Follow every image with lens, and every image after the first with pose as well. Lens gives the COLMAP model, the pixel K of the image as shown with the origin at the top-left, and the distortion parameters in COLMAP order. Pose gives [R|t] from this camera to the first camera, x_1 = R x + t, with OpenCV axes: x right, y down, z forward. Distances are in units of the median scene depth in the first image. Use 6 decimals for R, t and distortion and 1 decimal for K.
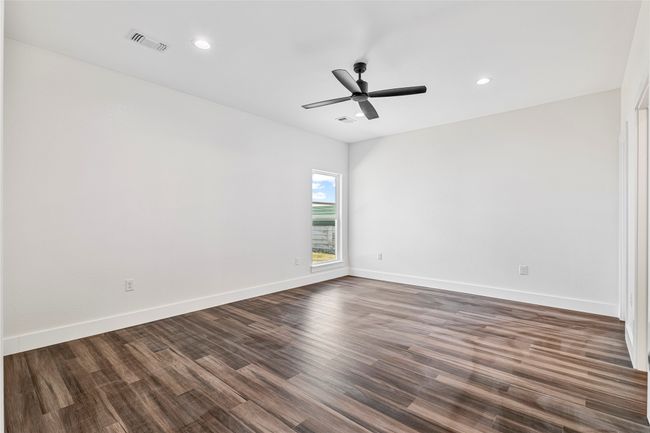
lens RADIAL K [[304.5, 0, 324.8], [0, 304.5, 218.7], [0, 0, 1]] dist [-0.003863, -0.000439]
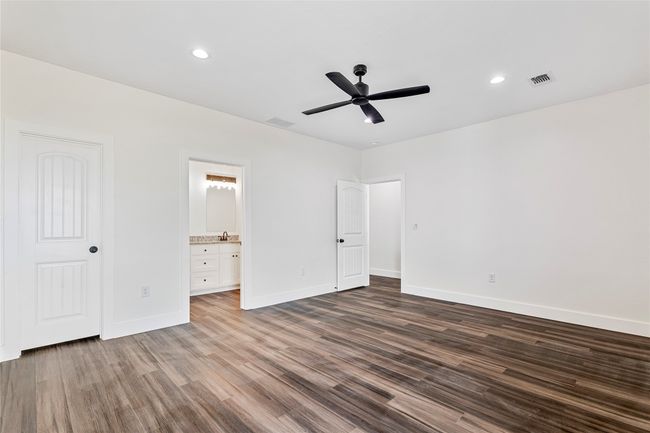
lens RADIAL K [[304.5, 0, 325.7], [0, 304.5, 219.5], [0, 0, 1]] dist [-0.003863, -0.000439]
pose [[-0.996770, 0.002292, 0.080276, 0.157569], [0.000565, 0.999768, -0.021523, -0.005983], [-0.080307, -0.021408, -0.996540, 2.141317]]
